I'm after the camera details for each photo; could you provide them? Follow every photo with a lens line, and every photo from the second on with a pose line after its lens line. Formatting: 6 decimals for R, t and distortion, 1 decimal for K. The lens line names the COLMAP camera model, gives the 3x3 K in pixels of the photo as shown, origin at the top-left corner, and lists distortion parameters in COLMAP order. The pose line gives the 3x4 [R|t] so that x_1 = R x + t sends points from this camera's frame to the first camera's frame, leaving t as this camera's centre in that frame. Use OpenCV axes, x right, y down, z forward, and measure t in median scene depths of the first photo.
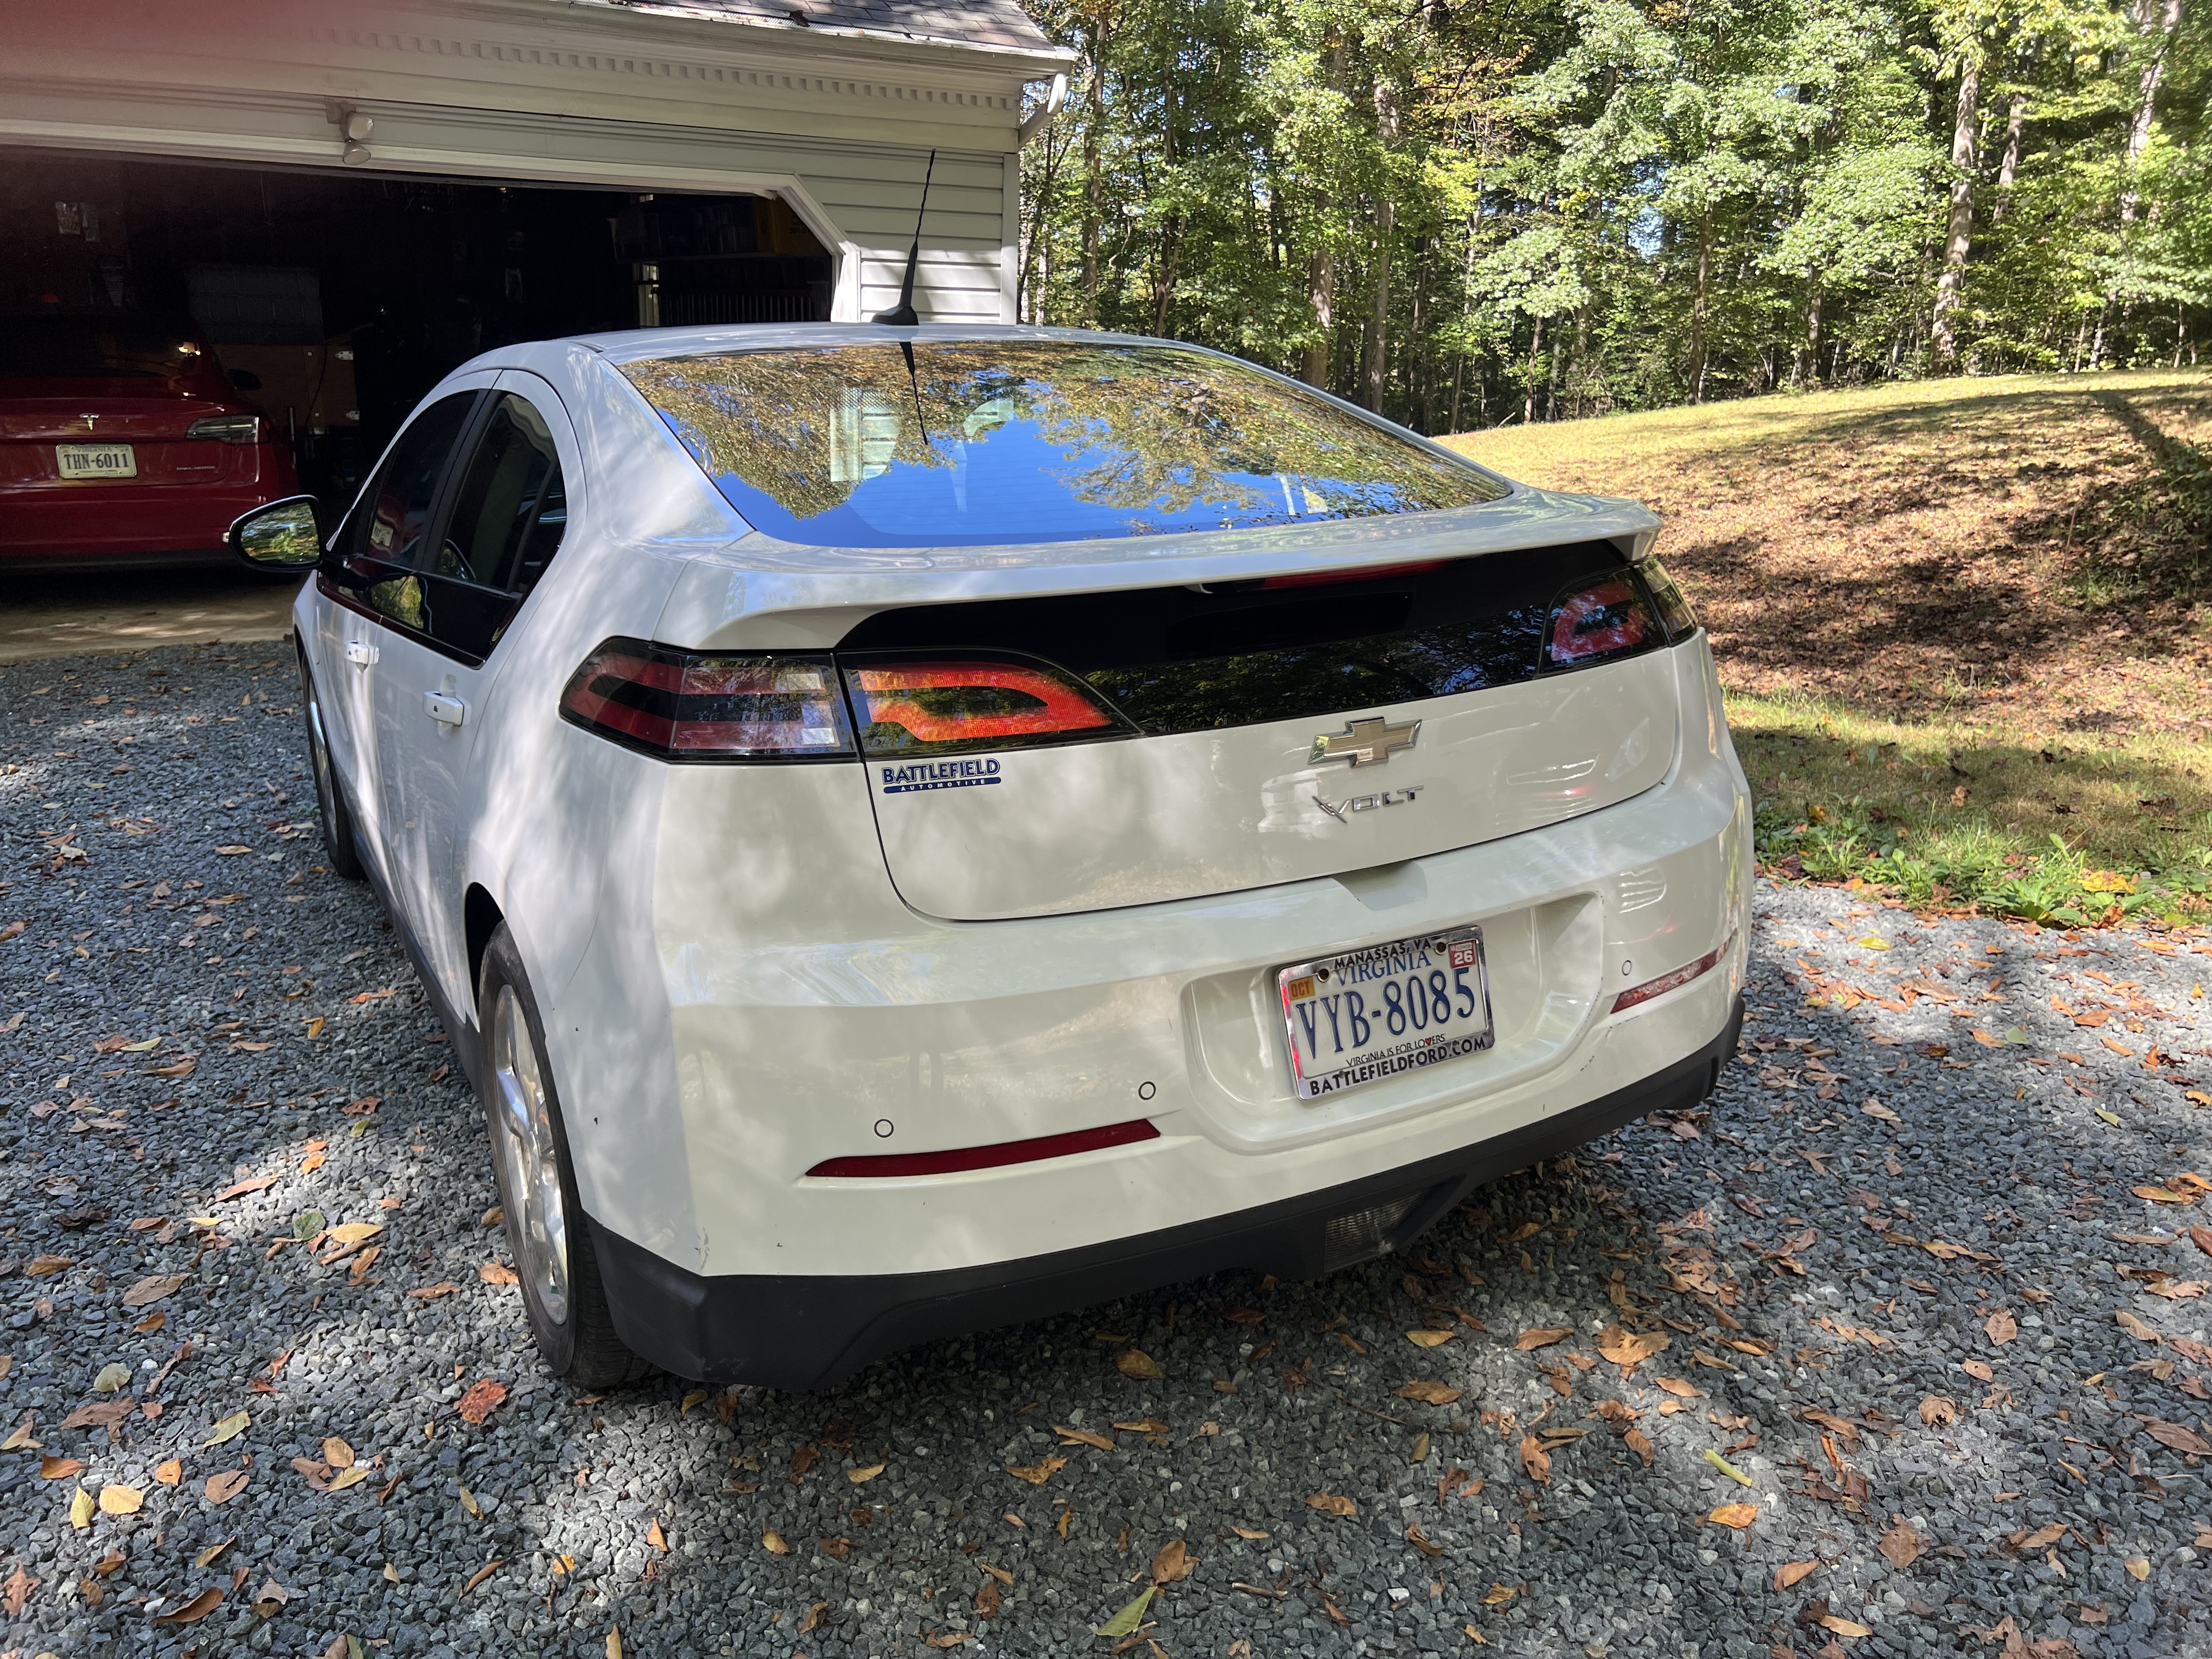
lens RADIAL K [[1662.3, 0, 1079.3], [0, 1662.3, 828.9], [0, 0, 1]] dist [0.053439, -0.058870]
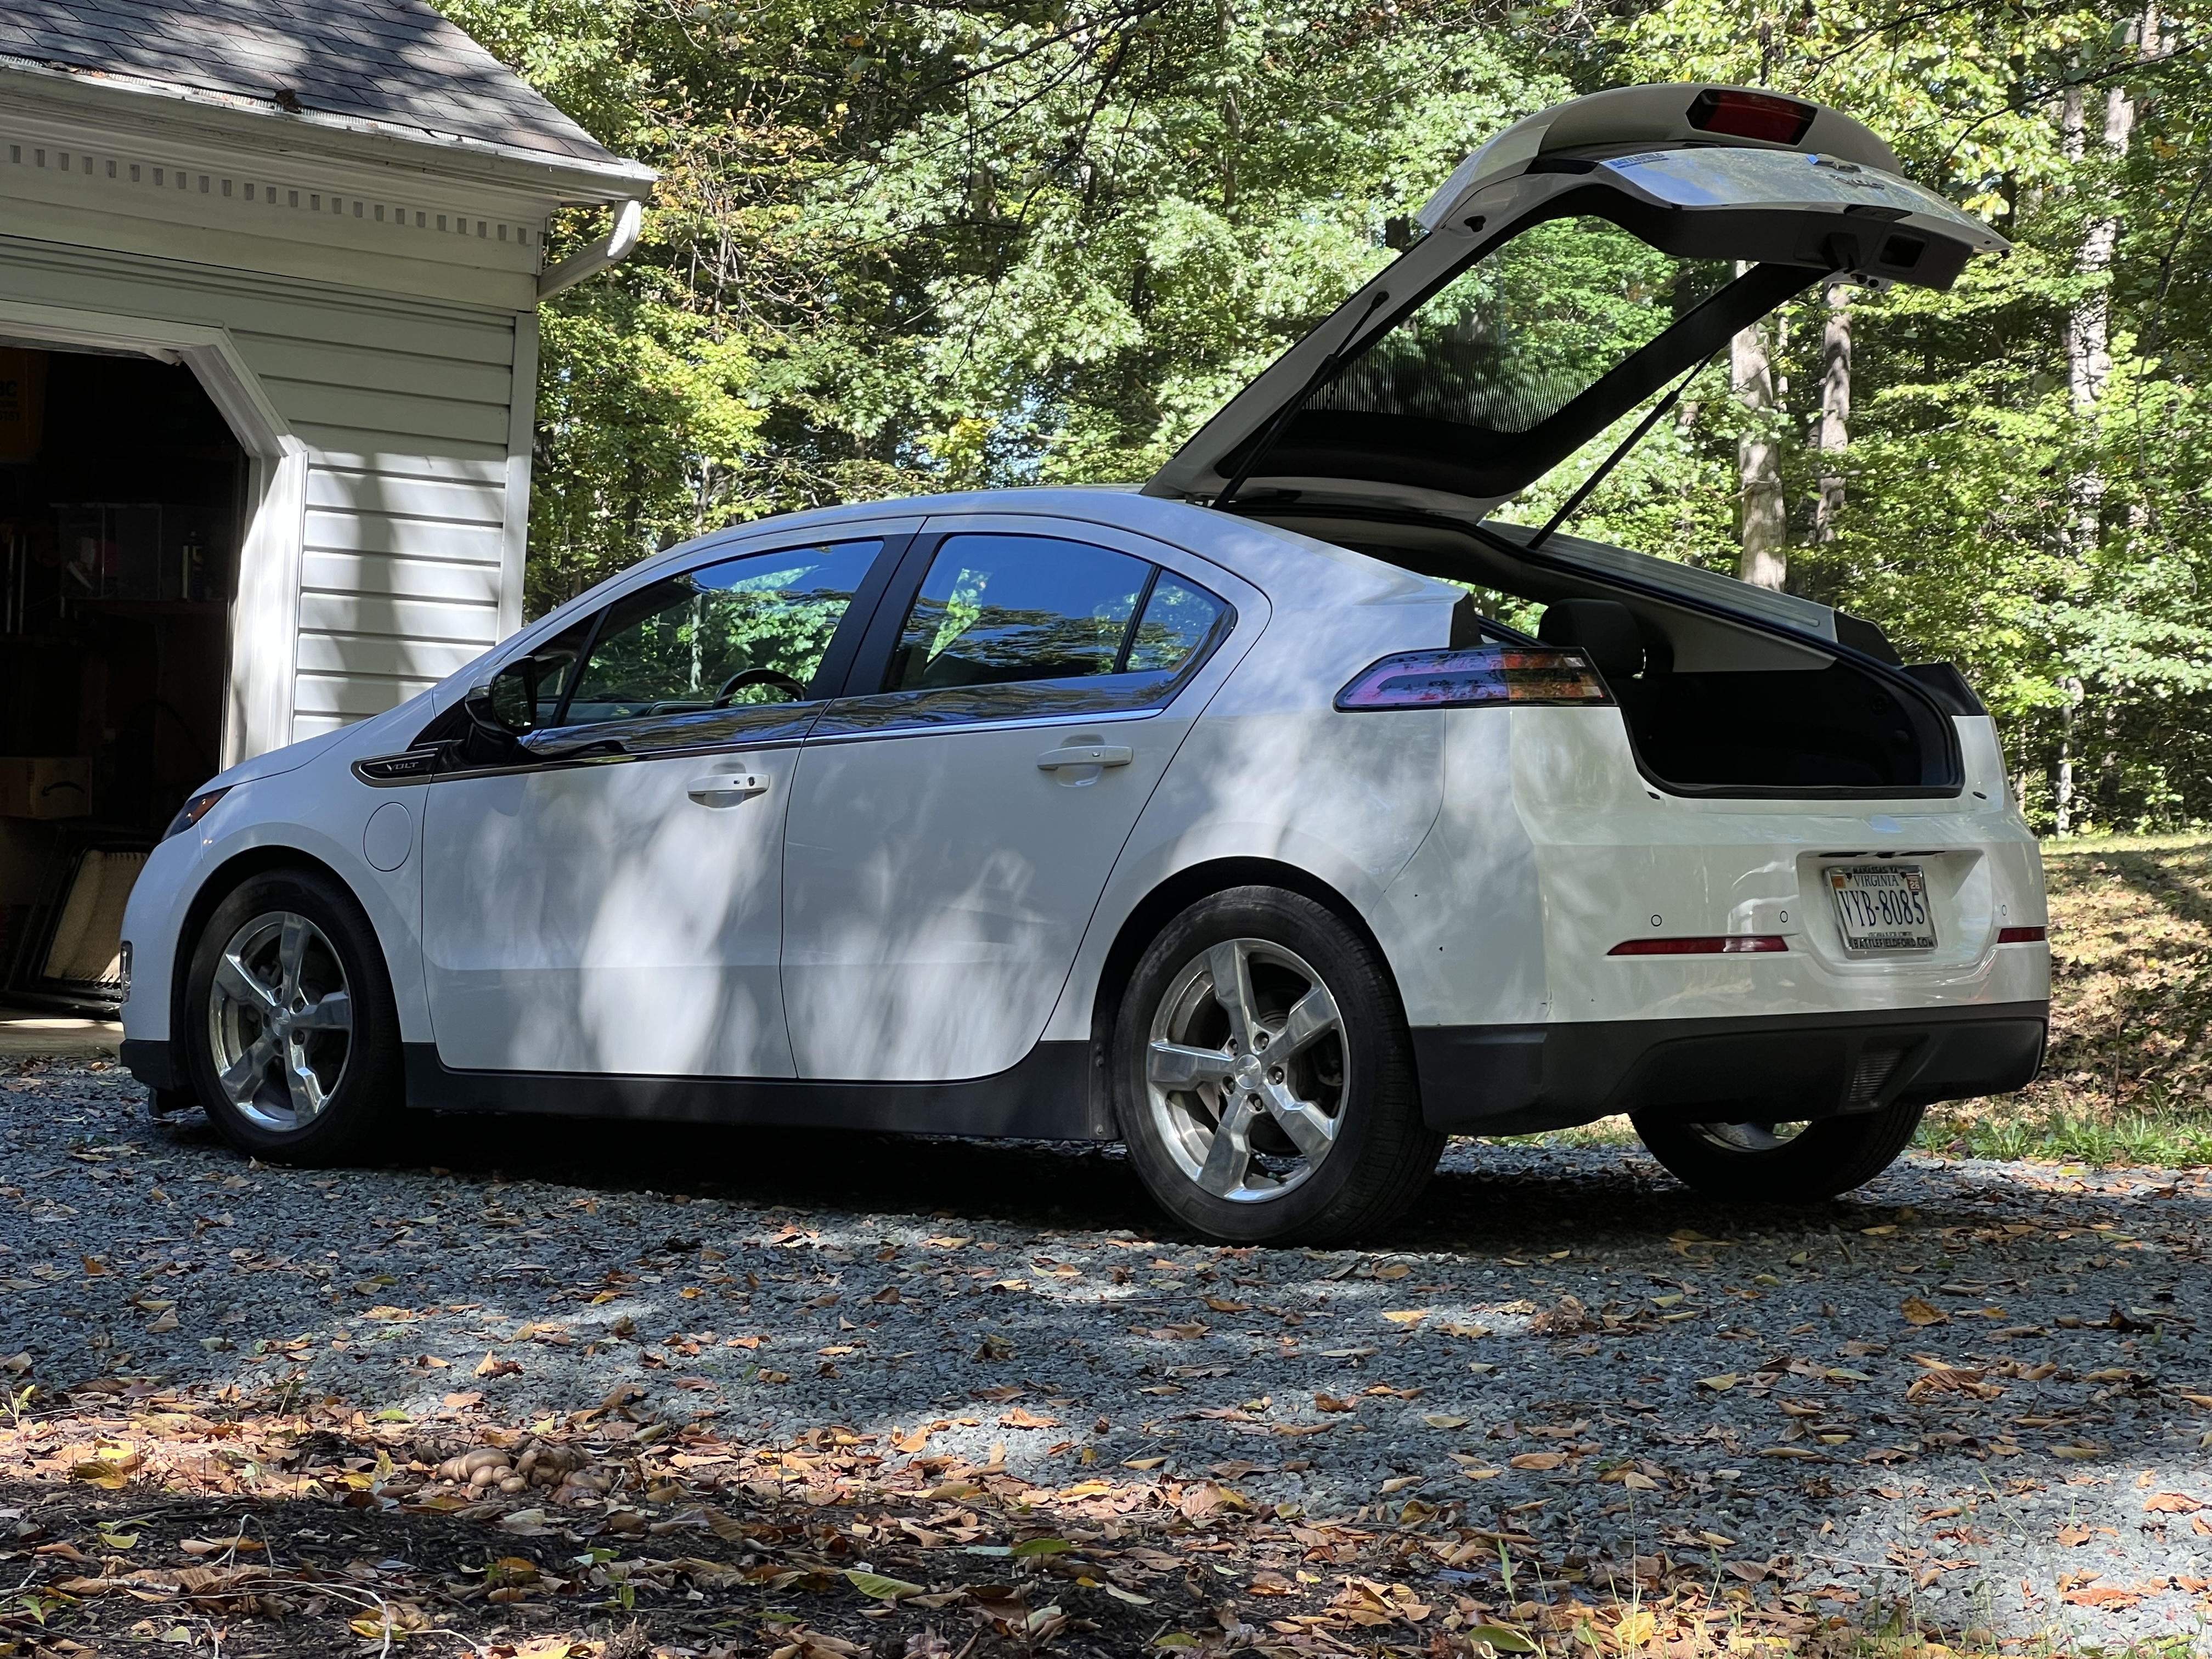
lens RADIAL K [[4959.6, 0, 1053.5], [0, 4959.6, 827.3], [0, 0, 1]] dist [0.202161, 0.000000]
pose [[0.945206, 0.015202, 0.326119, -1.407756], [0.074745, 0.962306, -0.261496, 0.821294], [-0.317802, 0.271543, 0.908442, -2.027582]]
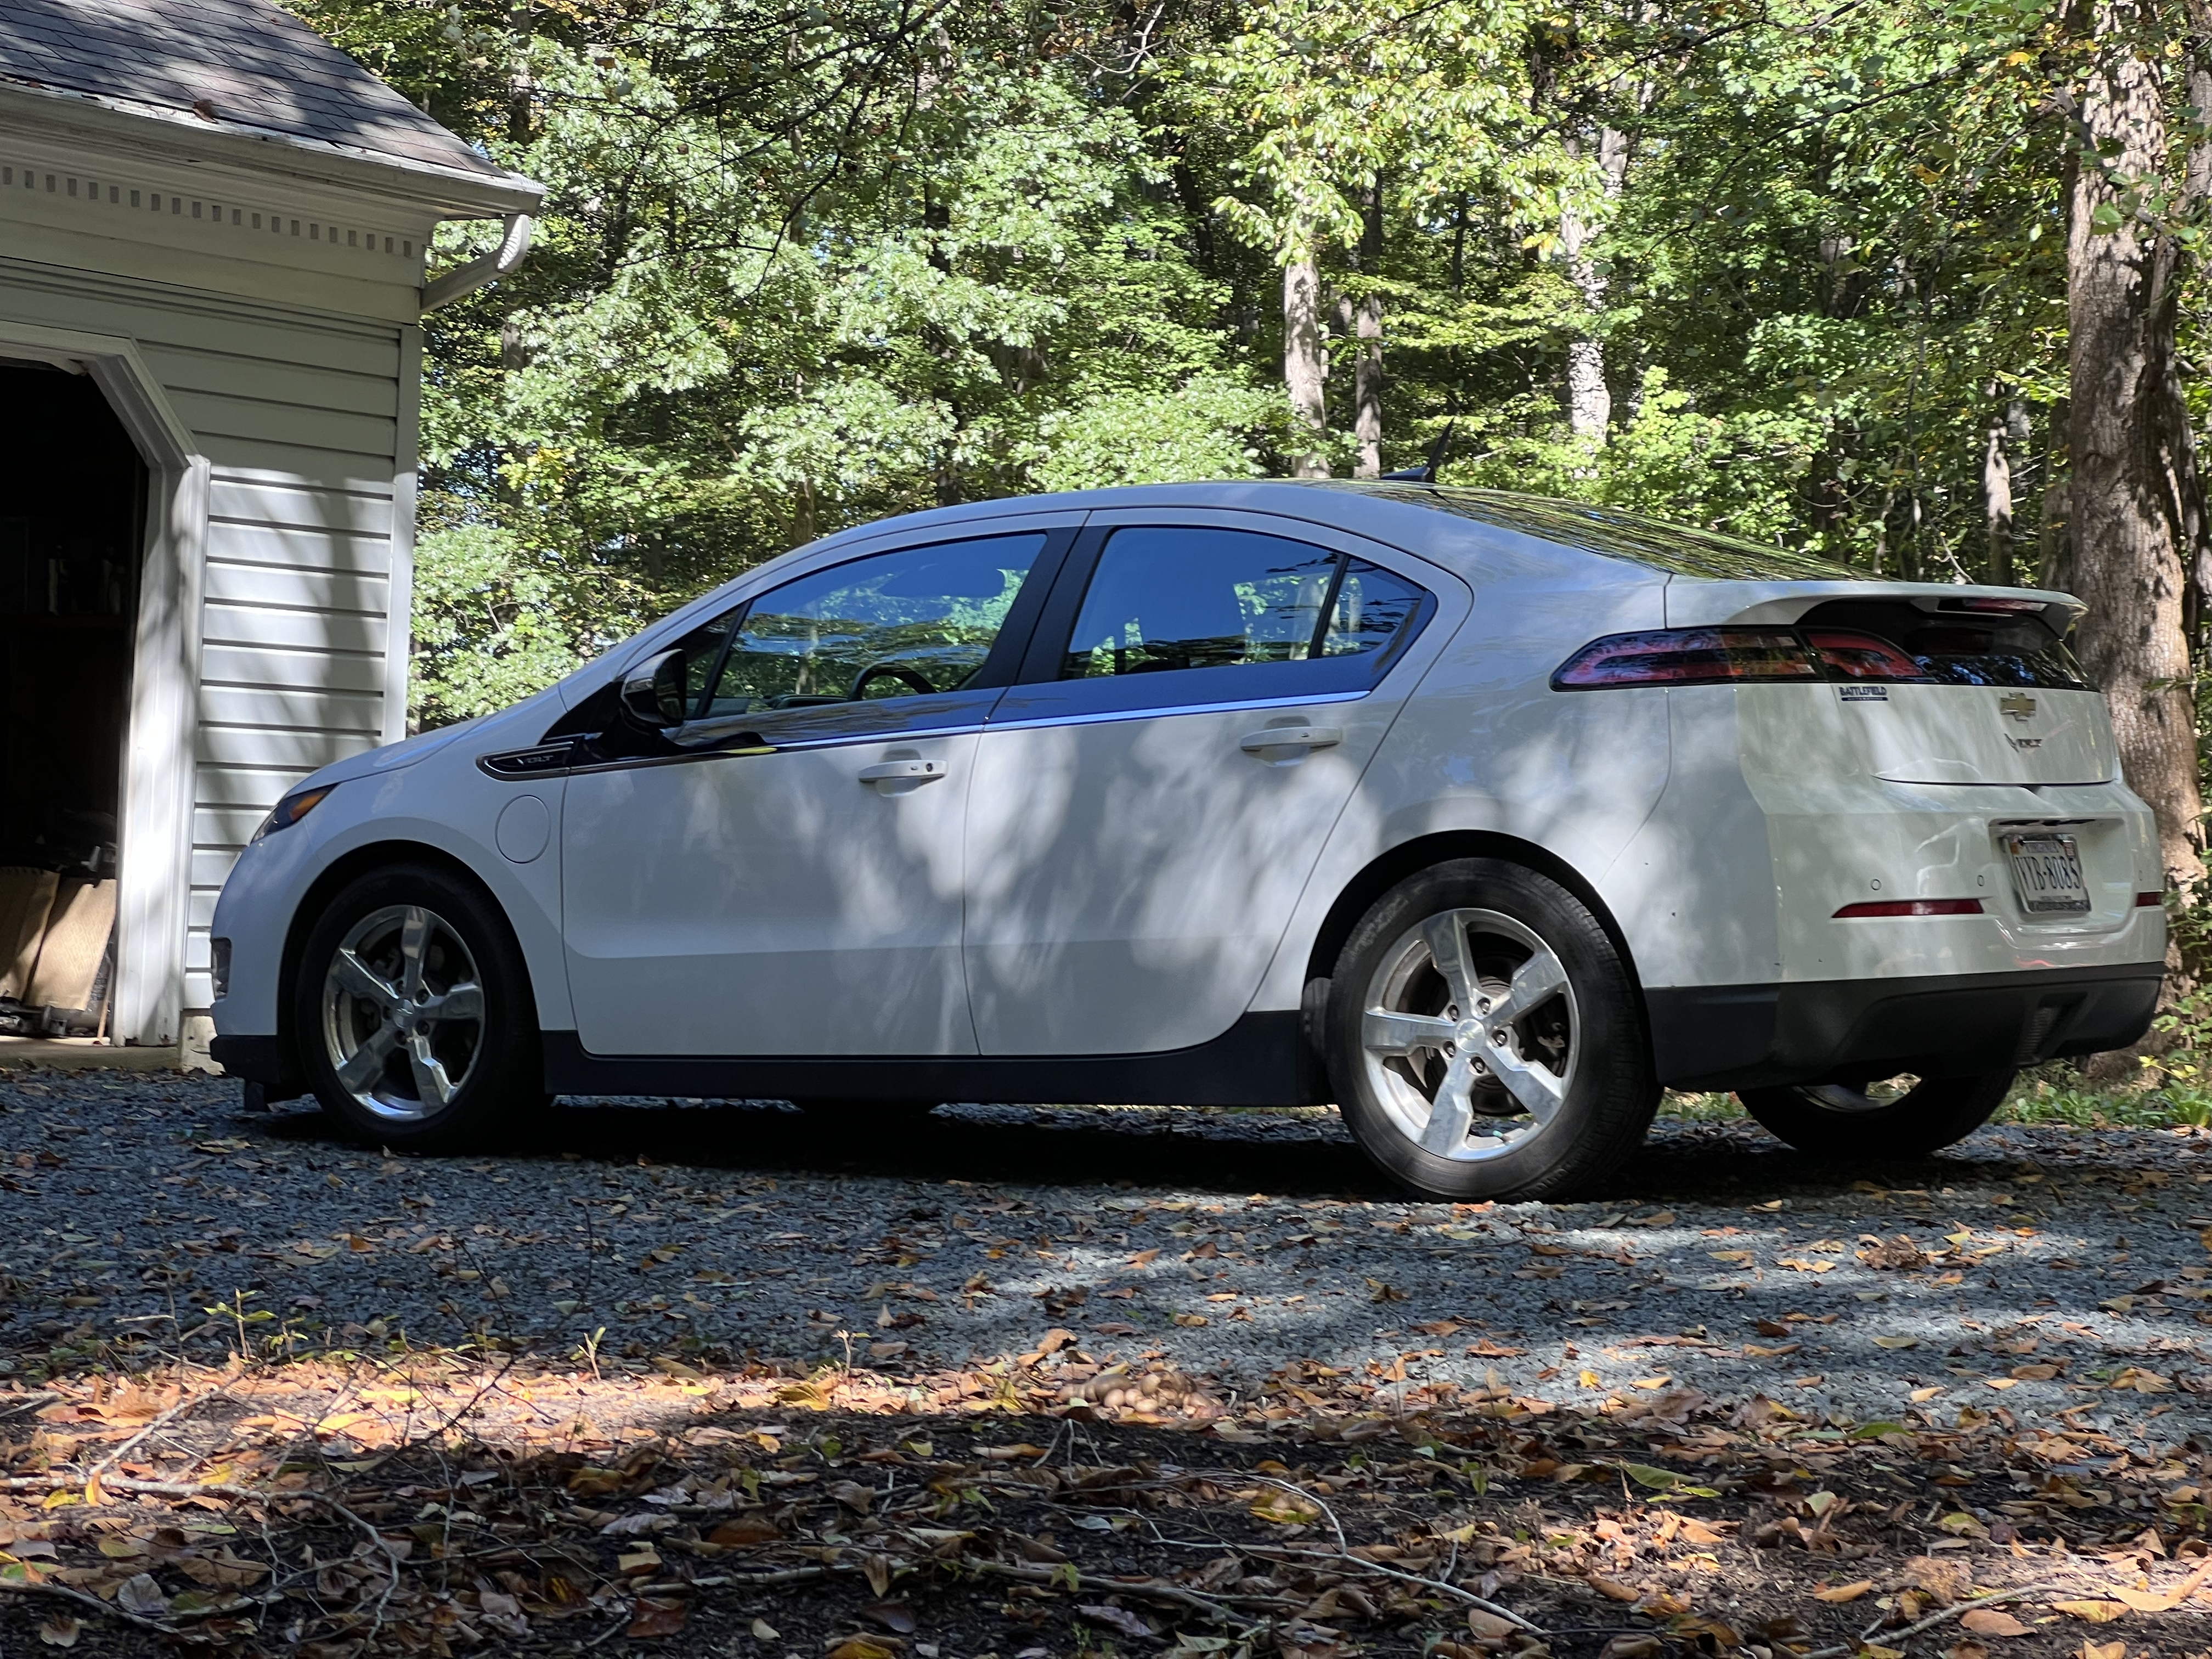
lens RADIAL K [[4964.6, 0, 1113.2], [0, 4964.6, 824.0], [0, 0, 1]] dist [0.176003, 0.000000]
pose [[0.897893, 0.007922, 0.440142, -1.925770], [0.117514, 0.959242, -0.256993, 0.840695], [-0.424238, 0.282476, 0.860366, -1.939288]]
